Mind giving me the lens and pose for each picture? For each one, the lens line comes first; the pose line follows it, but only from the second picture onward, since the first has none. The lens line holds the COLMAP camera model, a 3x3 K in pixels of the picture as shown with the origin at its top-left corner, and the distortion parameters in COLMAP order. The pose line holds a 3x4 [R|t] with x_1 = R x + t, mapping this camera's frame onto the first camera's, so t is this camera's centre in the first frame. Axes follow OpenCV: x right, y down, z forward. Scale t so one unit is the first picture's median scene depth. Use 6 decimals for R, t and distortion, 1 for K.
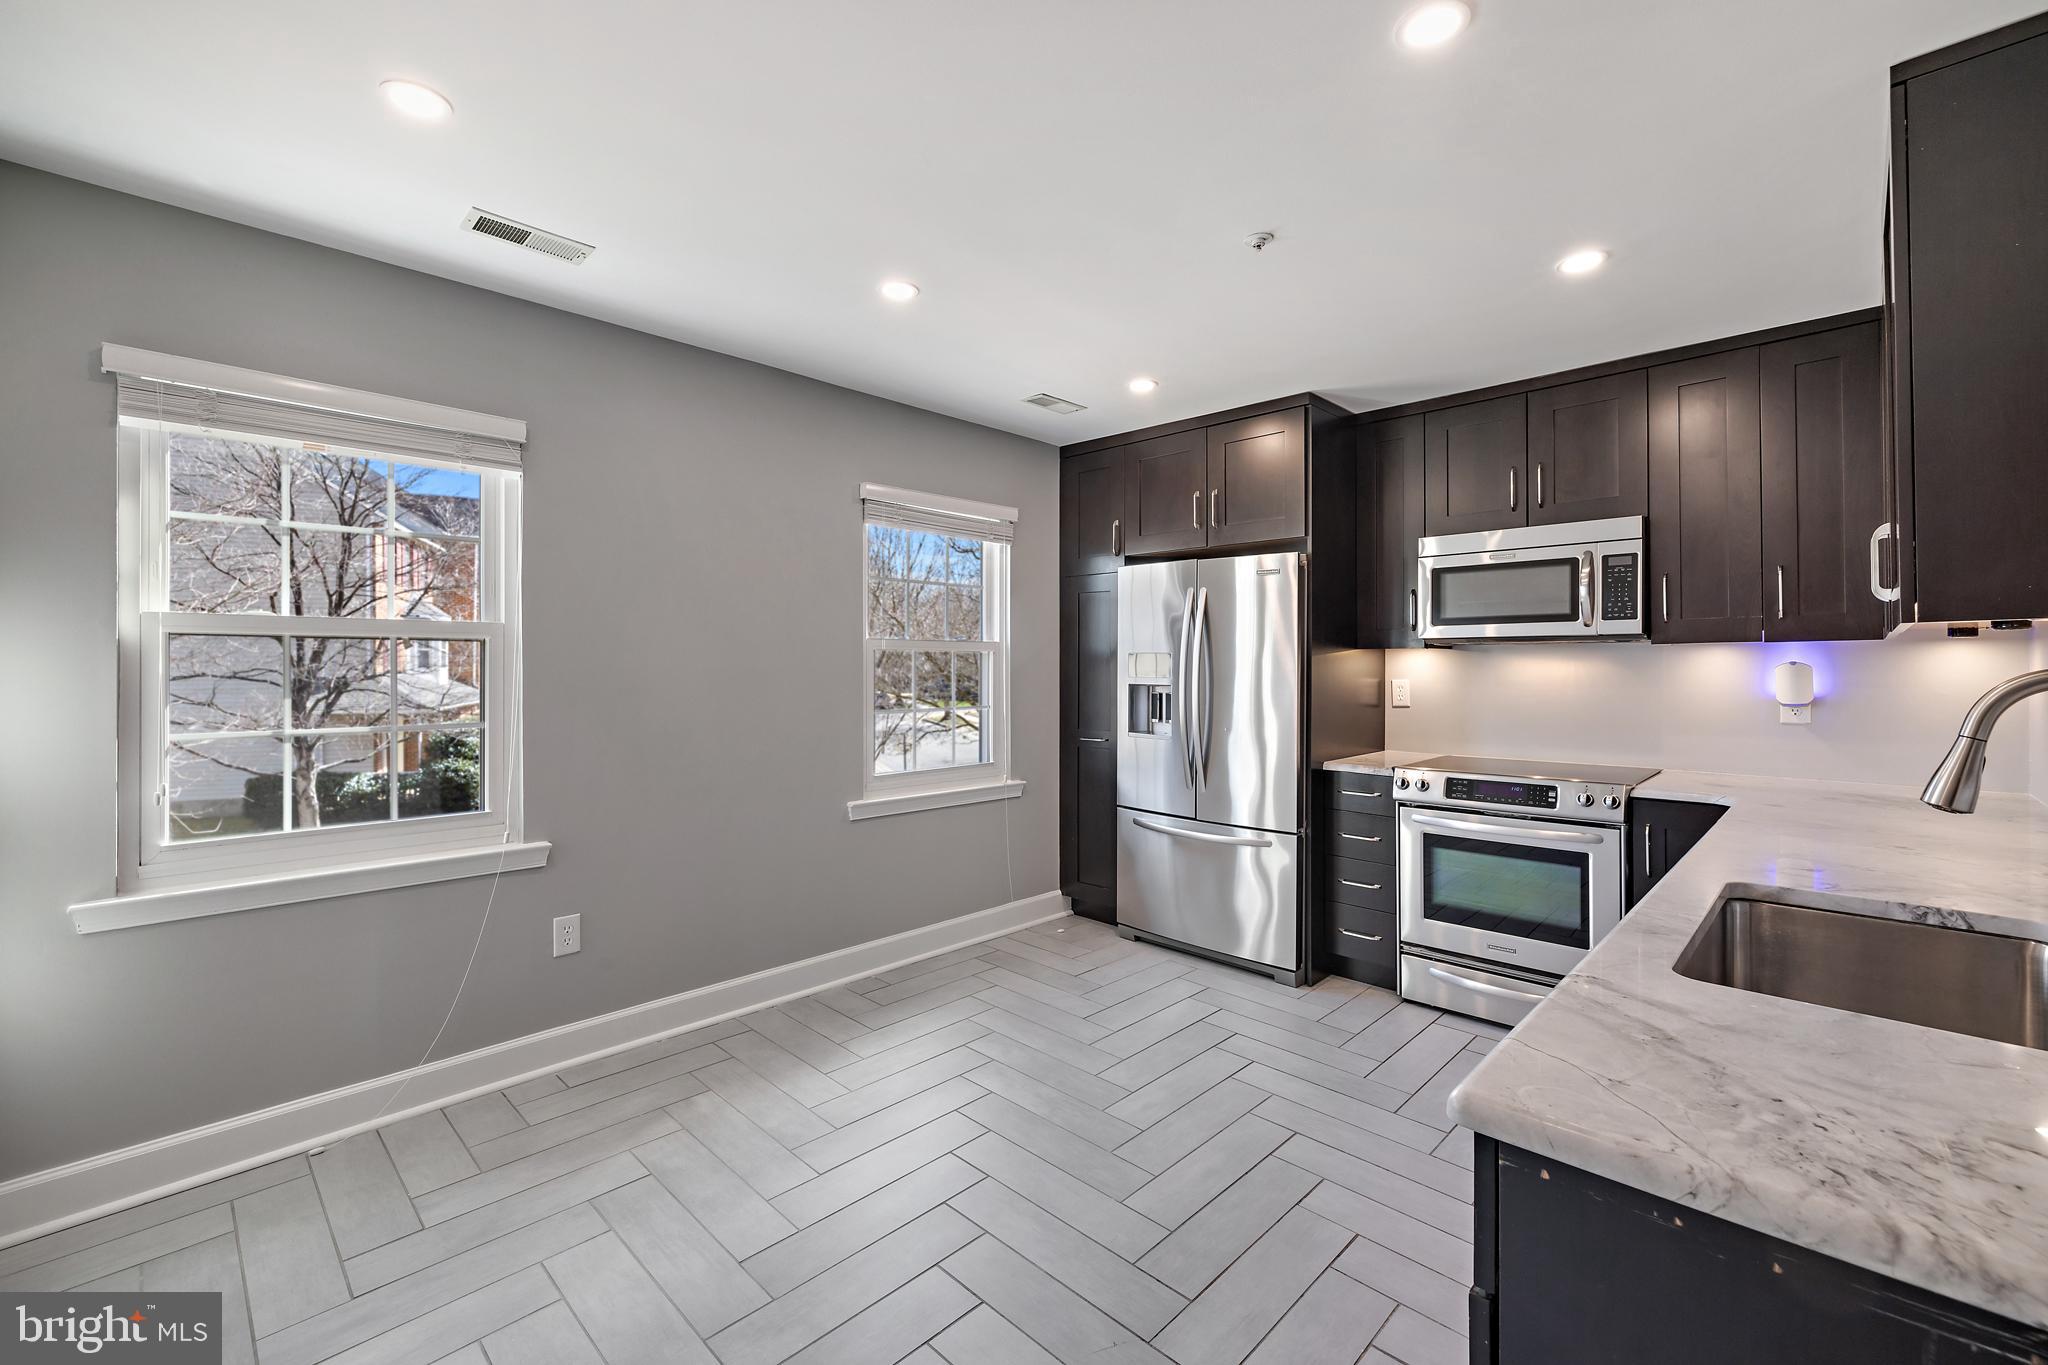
lens RADIAL K [[862.2, 0, 1019.3], [0, 862.2, 672.6], [0, 0, 1]] dist [-0.000873, 0.000223]
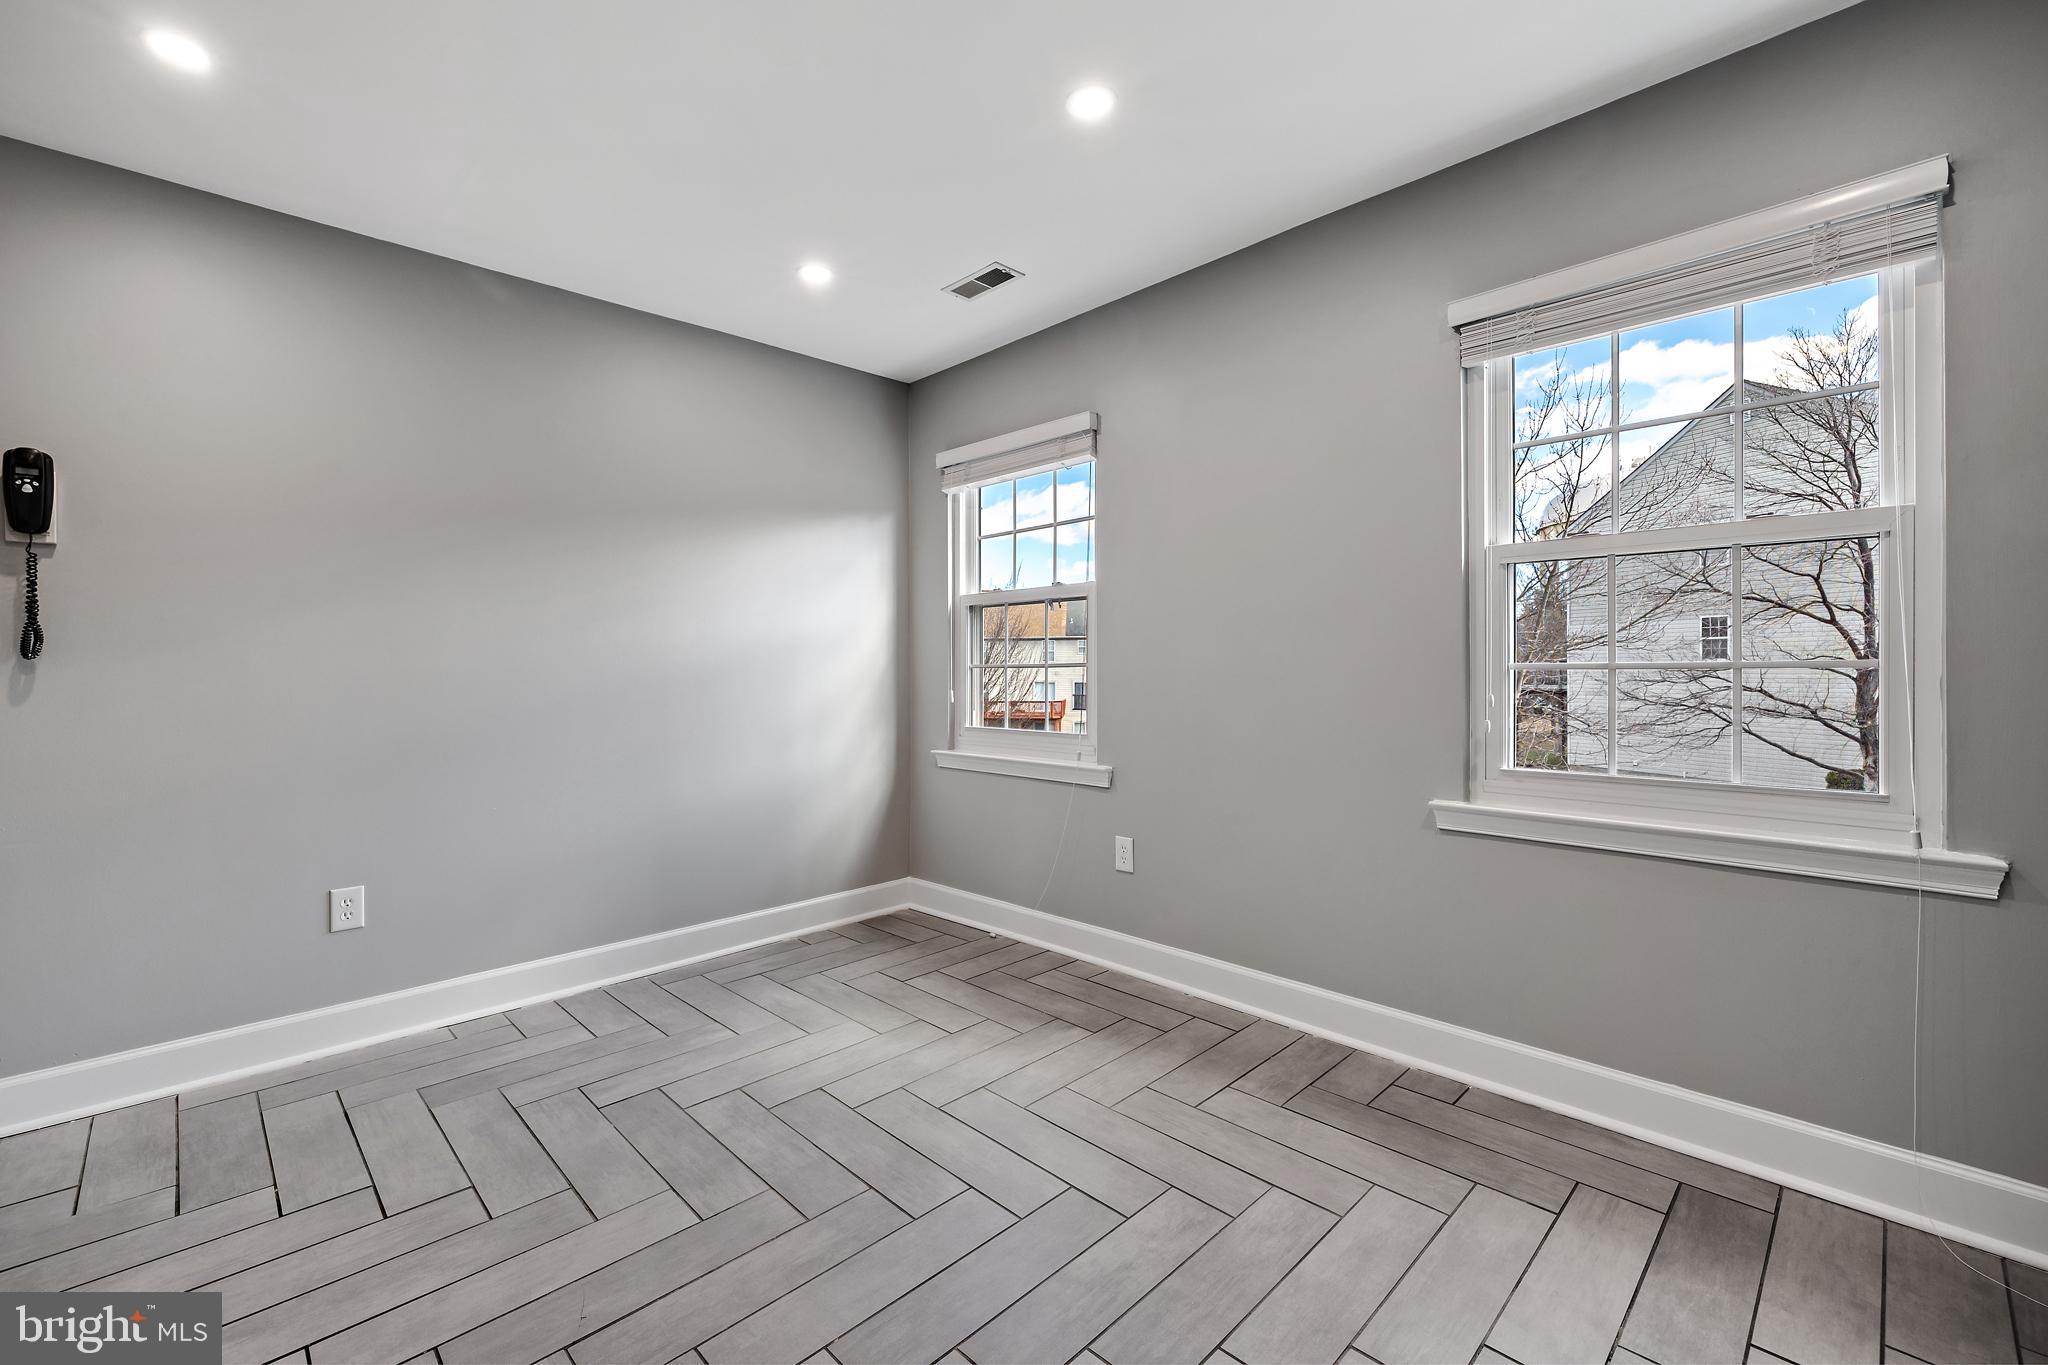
lens RADIAL K [[862.2, 0, 1019.3], [0, 862.2, 672.6], [0, 0, 1]] dist [-0.000873, 0.000223]
pose [[-0.021656, 0.003370, -0.999760, 0.543216], [0.000572, 0.999994, 0.003359, 0.058389], [0.999765, -0.000500, -0.021658, 0.805856]]
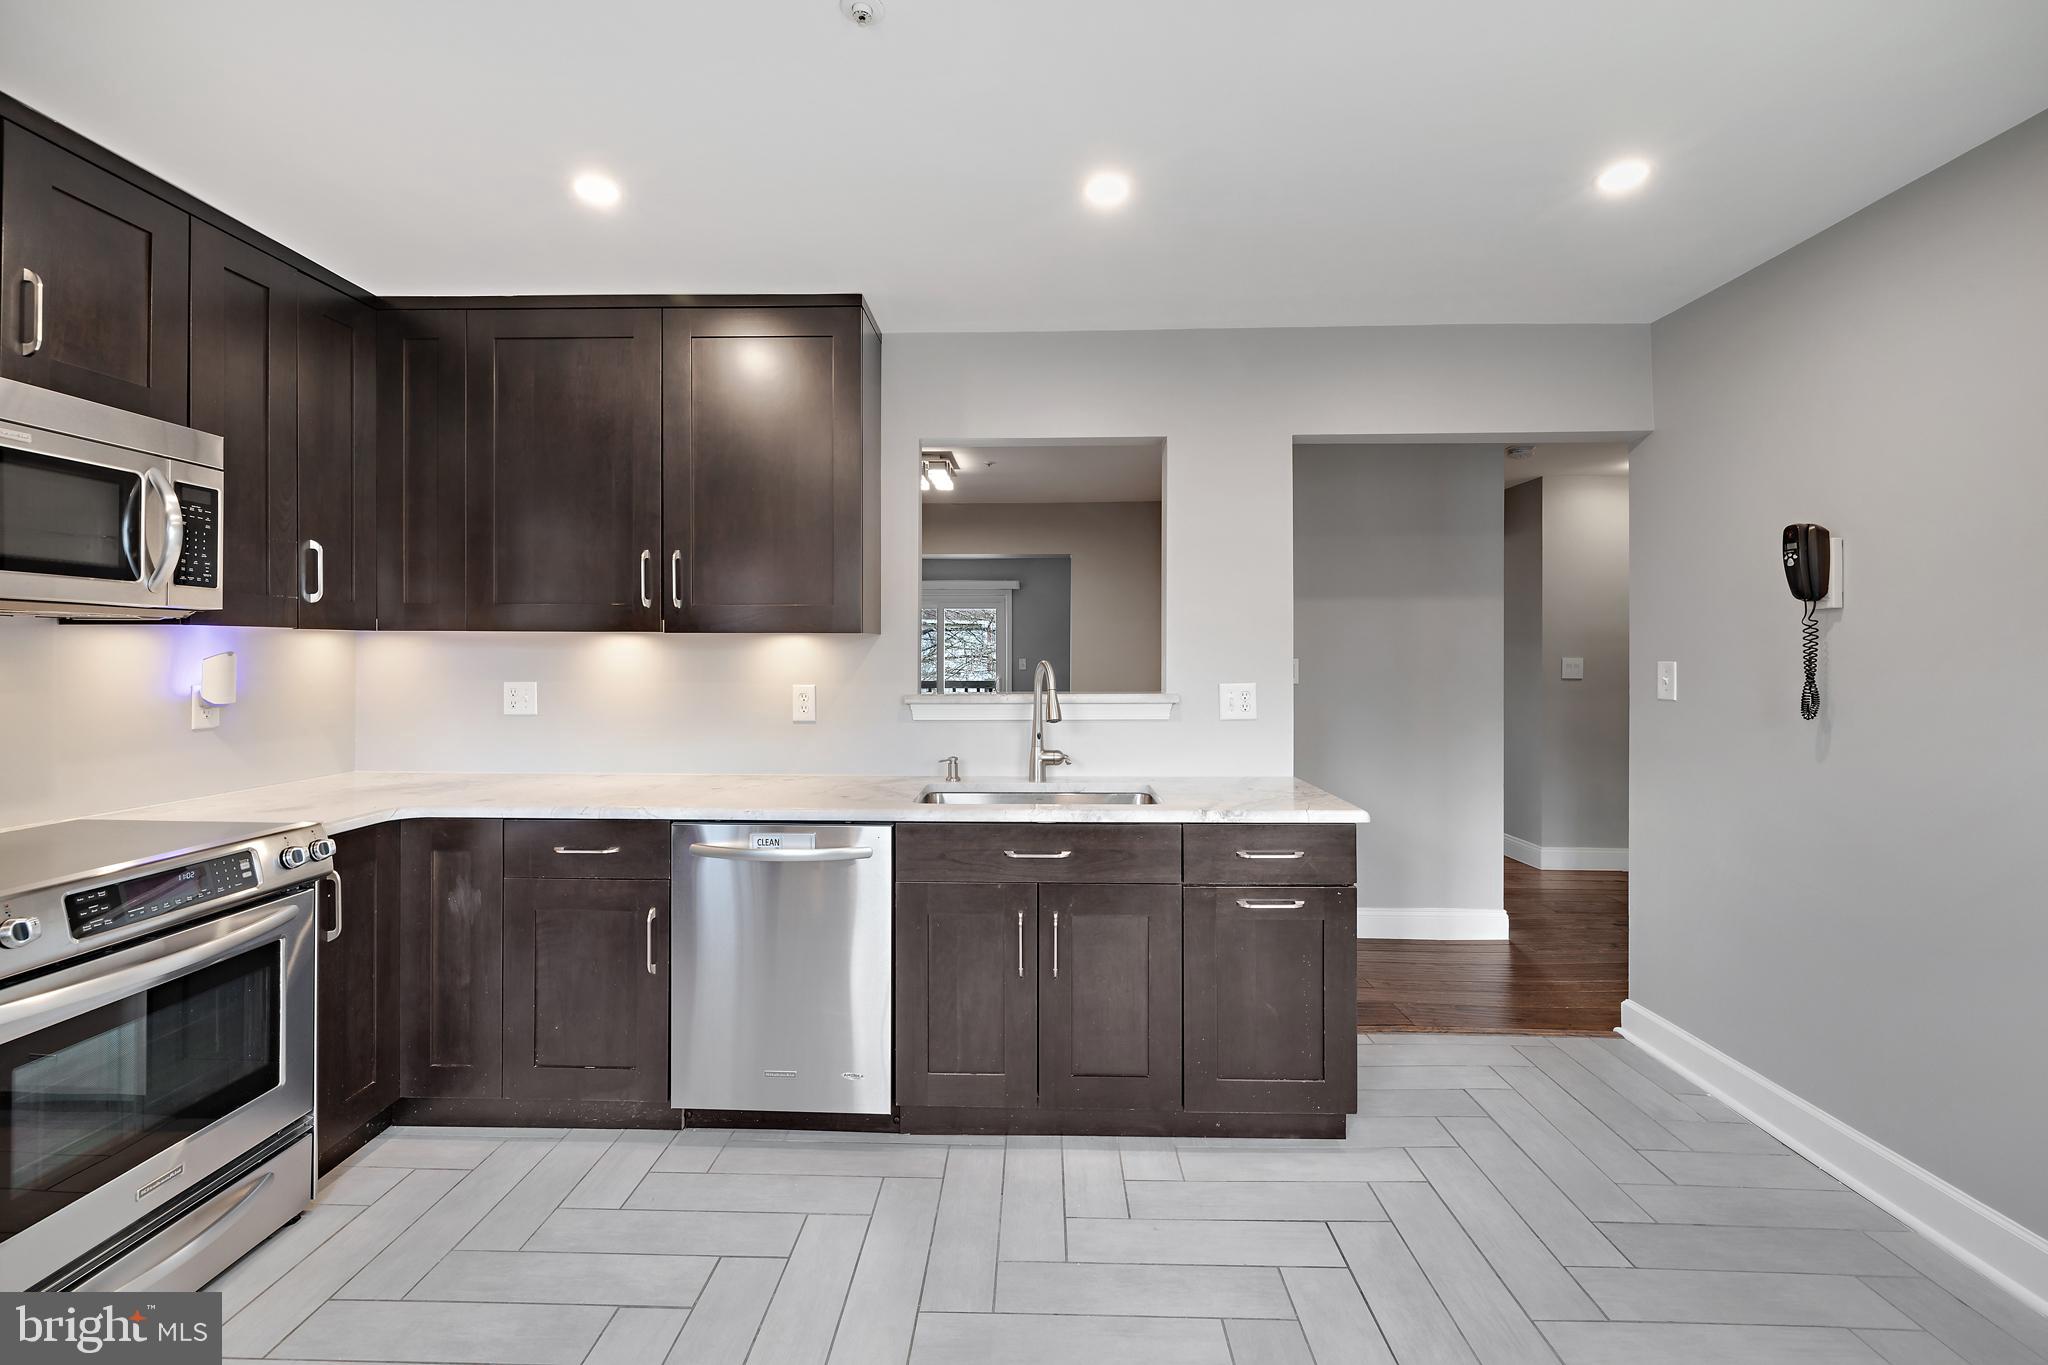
lens RADIAL K [[865.4, 0, 1022.3], [0, 865.4, 650.7], [0, 0, 1]] dist [-0.001298, 0.000058]
pose [[-0.683454, 0.004927, 0.729977, -0.209548], [0.002769, 0.999988, -0.004157, -0.007946], [-0.729988, -0.000820, -0.683459, 0.995806]]
